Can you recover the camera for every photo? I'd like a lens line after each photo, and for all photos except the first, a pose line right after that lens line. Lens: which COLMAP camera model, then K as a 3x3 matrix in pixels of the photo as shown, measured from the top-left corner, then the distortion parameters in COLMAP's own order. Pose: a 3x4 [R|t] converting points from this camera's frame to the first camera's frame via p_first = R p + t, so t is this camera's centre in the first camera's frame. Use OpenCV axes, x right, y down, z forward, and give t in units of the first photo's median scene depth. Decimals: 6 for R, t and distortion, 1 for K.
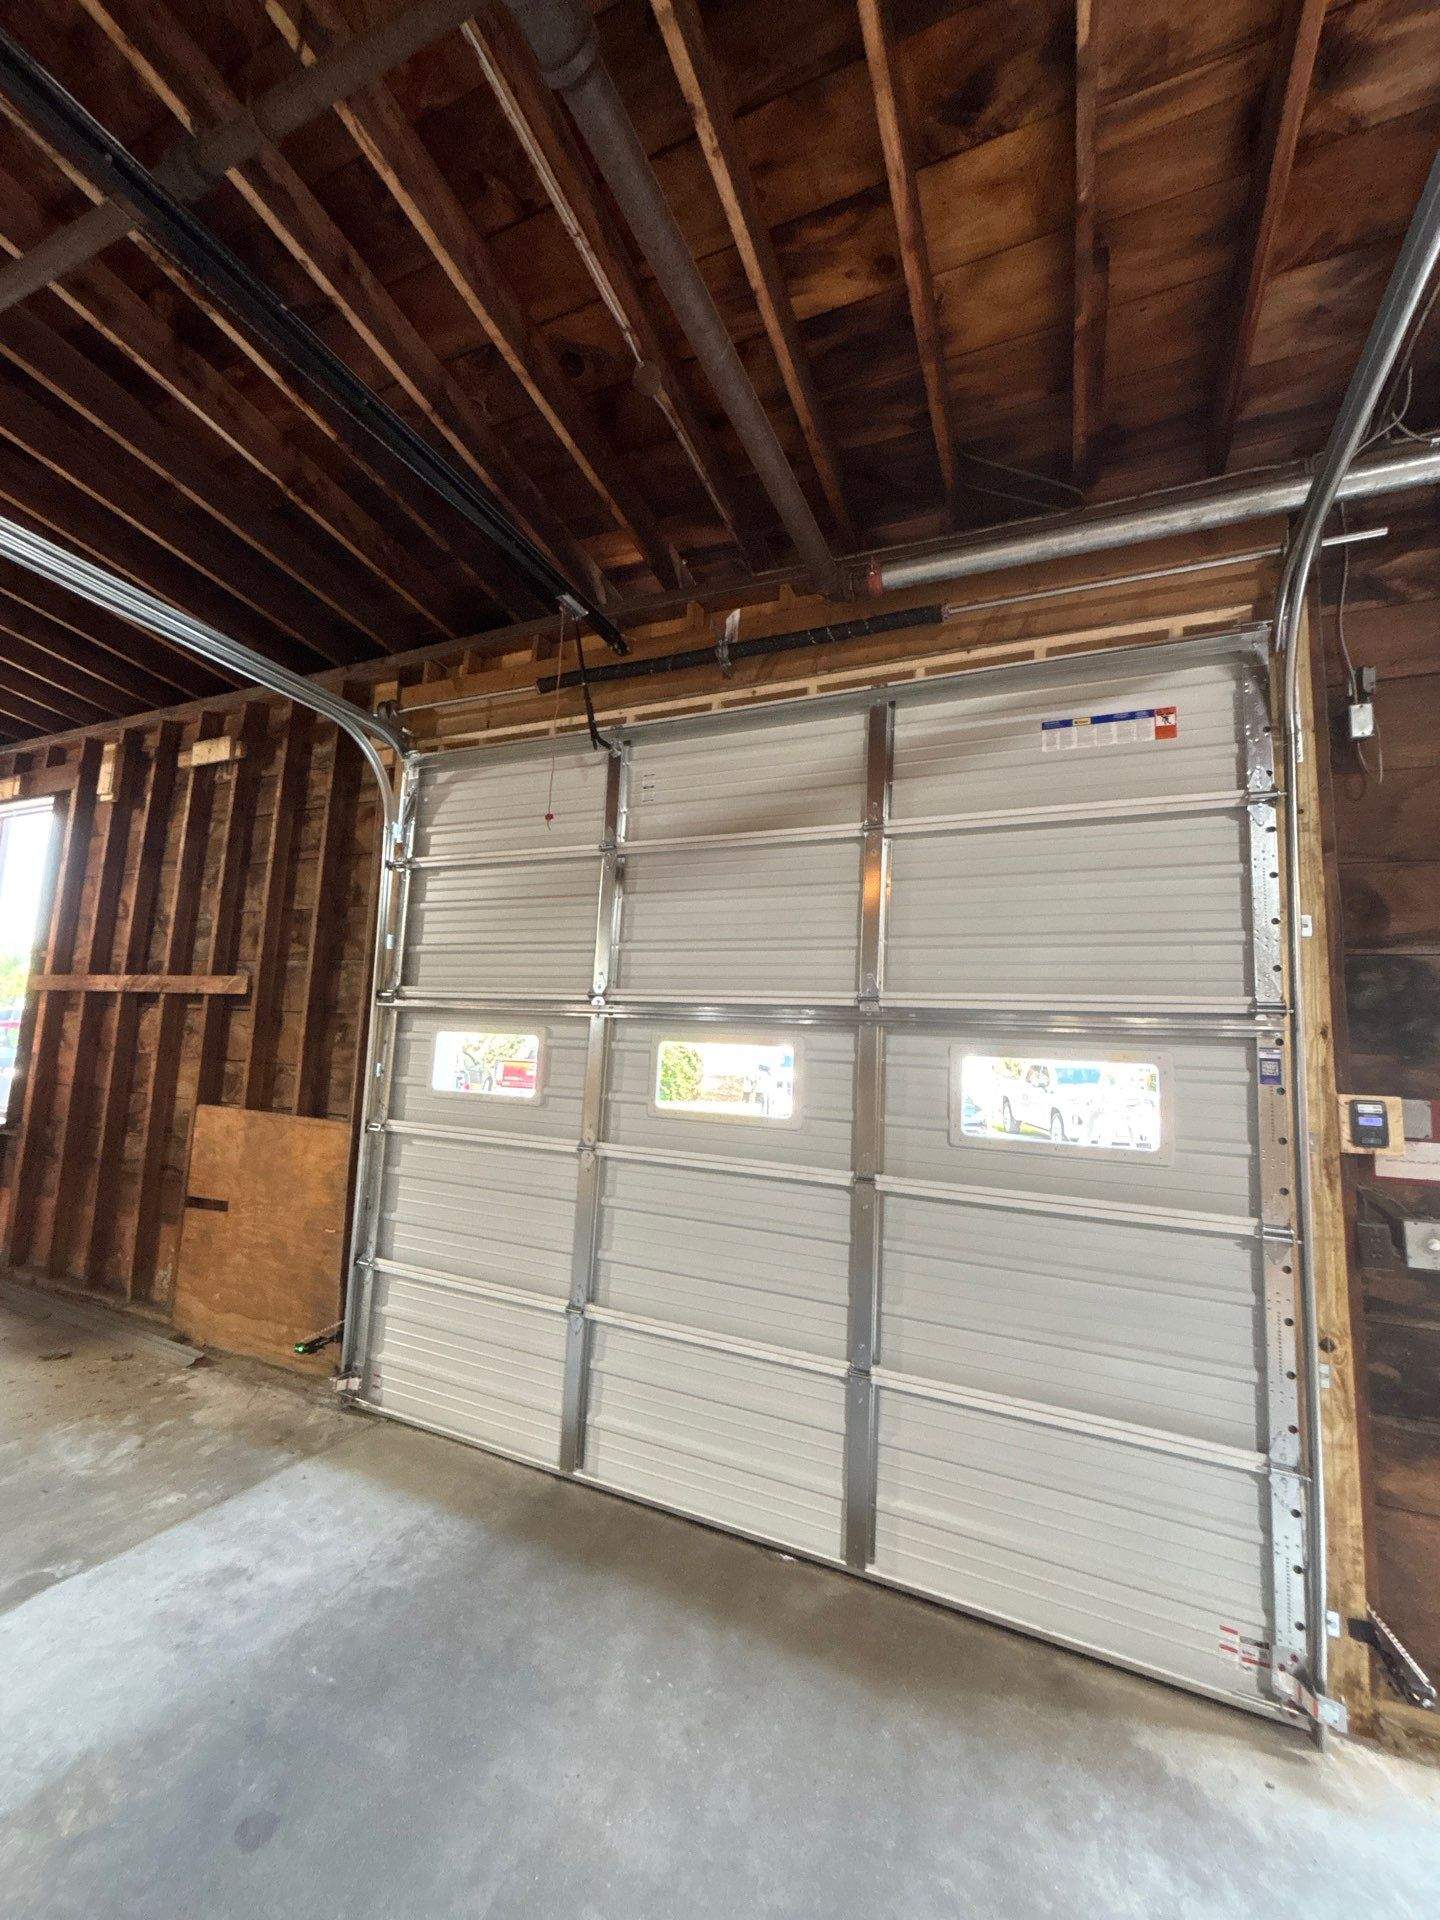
lens RADIAL K [[802.1, 0, 708.1], [0, 802.1, 952.7], [0, 0, 1]] dist [-0.002580, 0.000274]
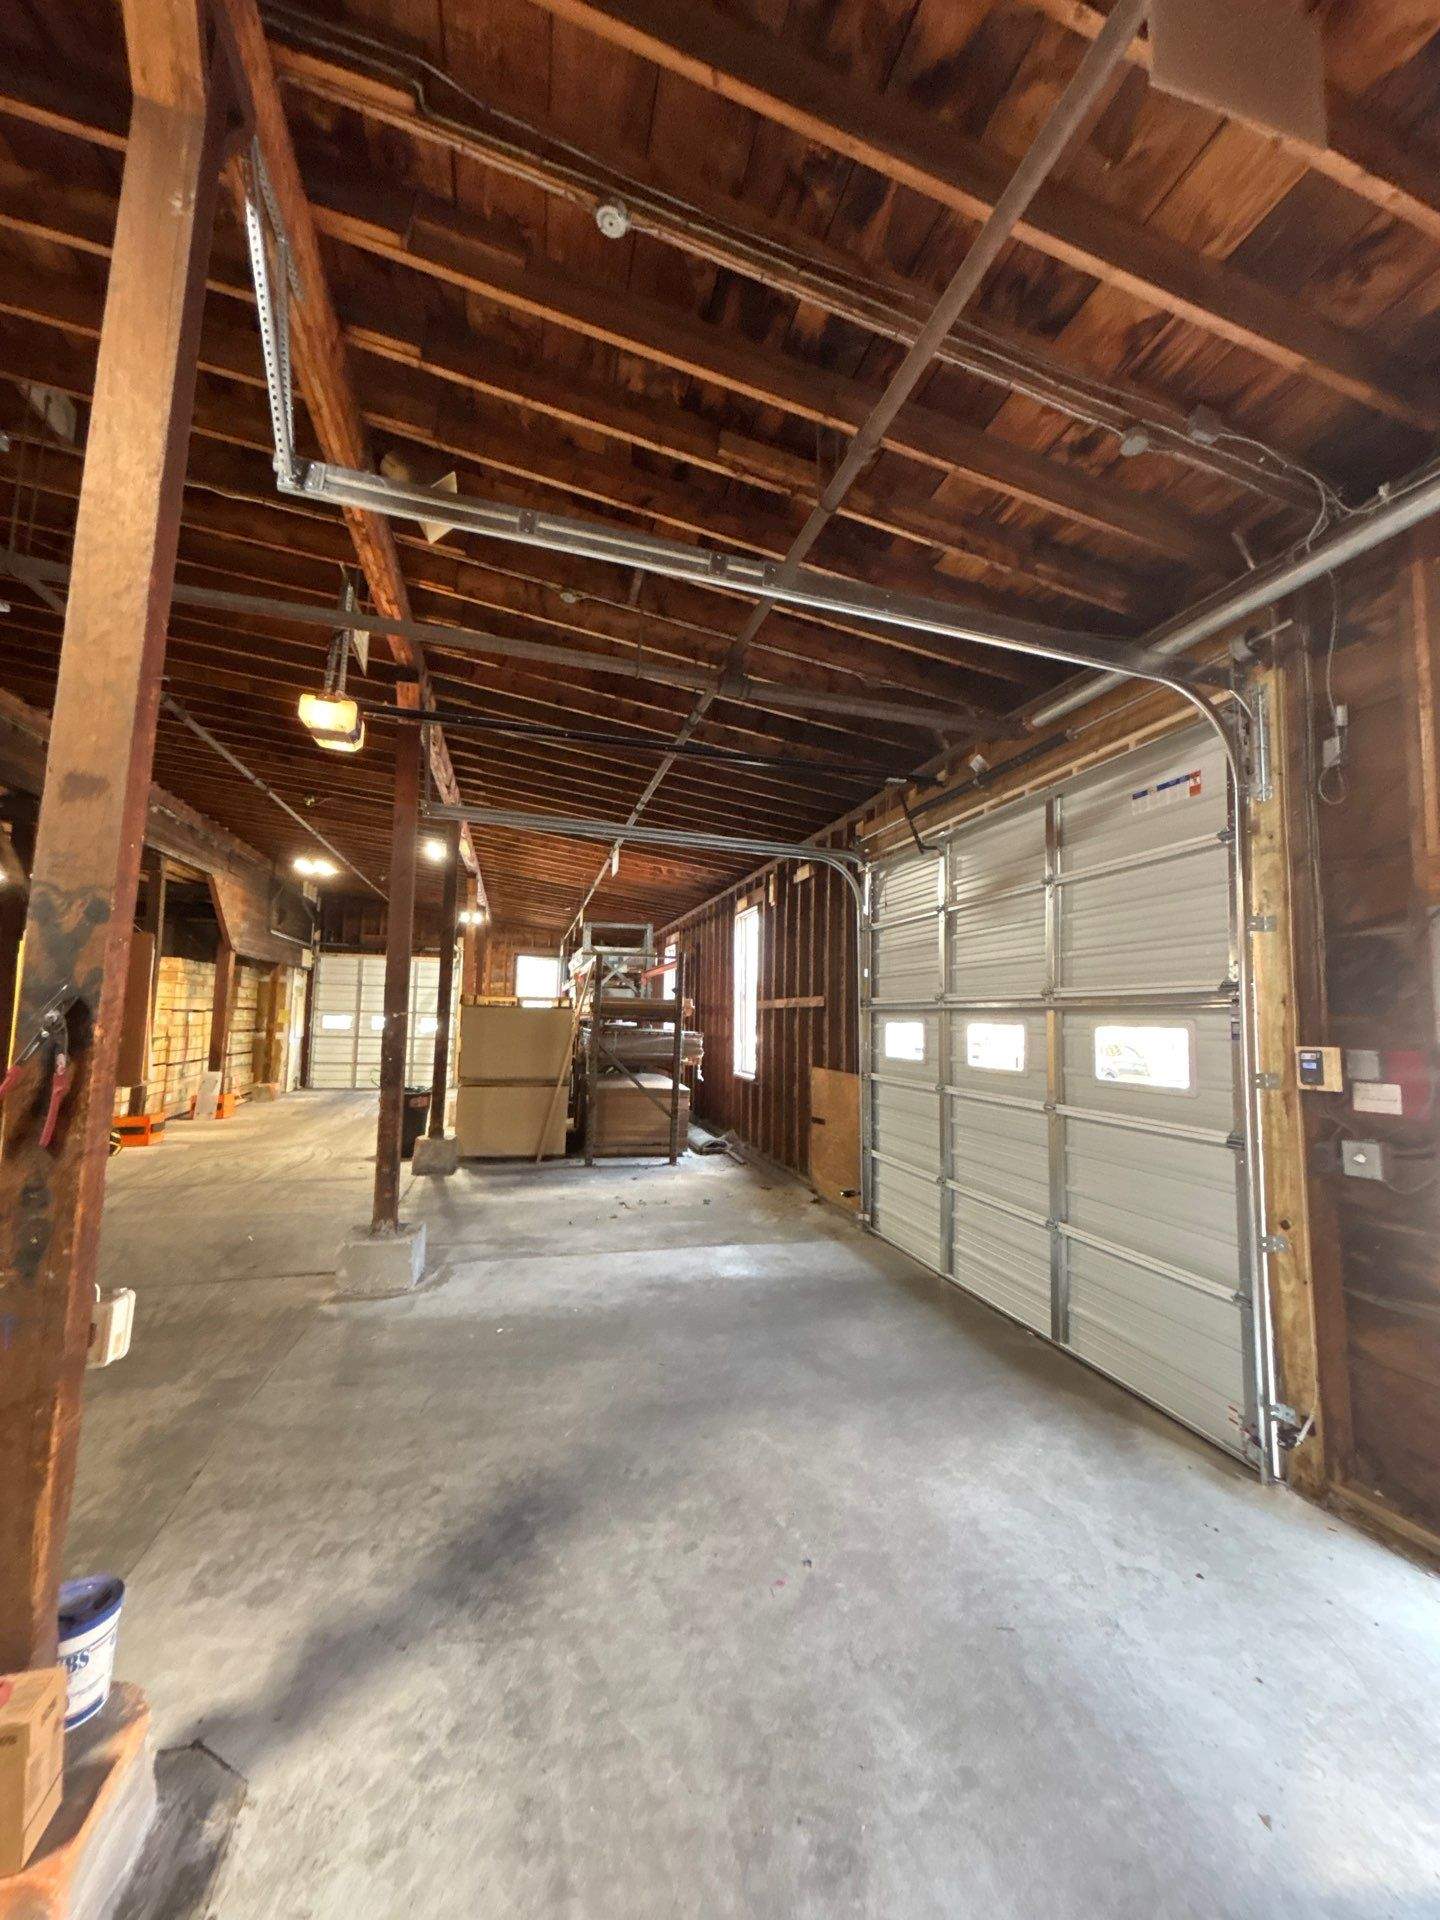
lens RADIAL K [[775.1, 0, 720.0], [0, 775.1, 960.0], [0, 0, 1]] dist [-0.000935, -0.000284]
pose [[0.640089, -0.094289, -0.762493, 0.857282], [0.099621, 0.994248, -0.039319, -0.009659], [0.761815, -0.050792, 0.645801, -0.420001]]
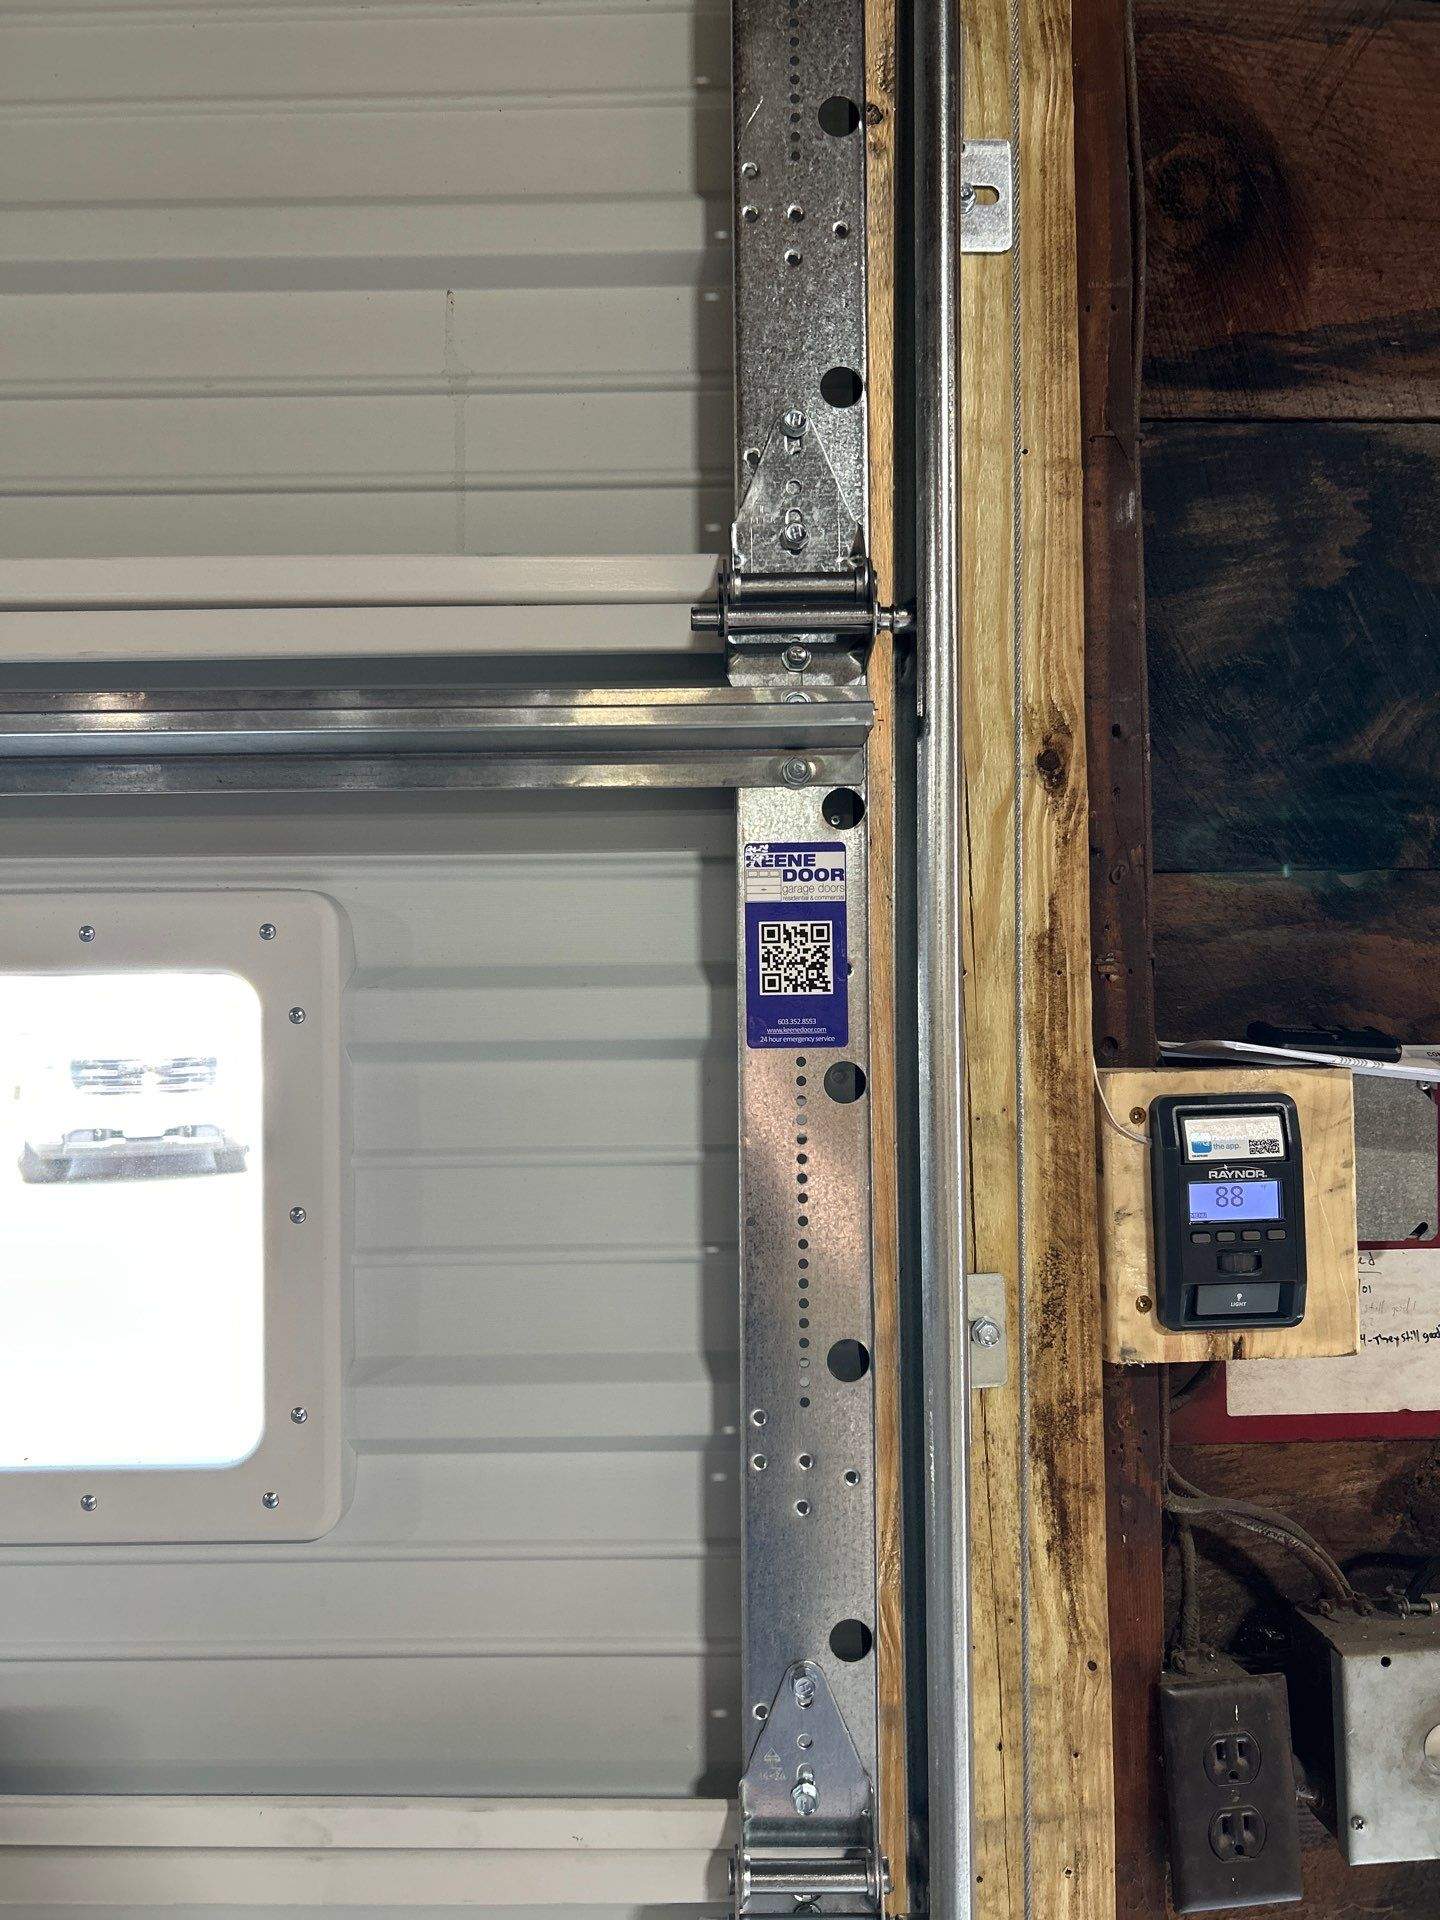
lens RADIAL K [[1559.7, 0, 720.0], [0, 1559.7, 960.0], [0, 0, 1]] dist [-0.002538, -0.003904]
pose [[0.903162, -0.050521, 0.426318, 0.395186], [0.001688, 0.993462, 0.114153, 0.077346], [-0.429297, -0.102379, 0.897342, 0.512282]]
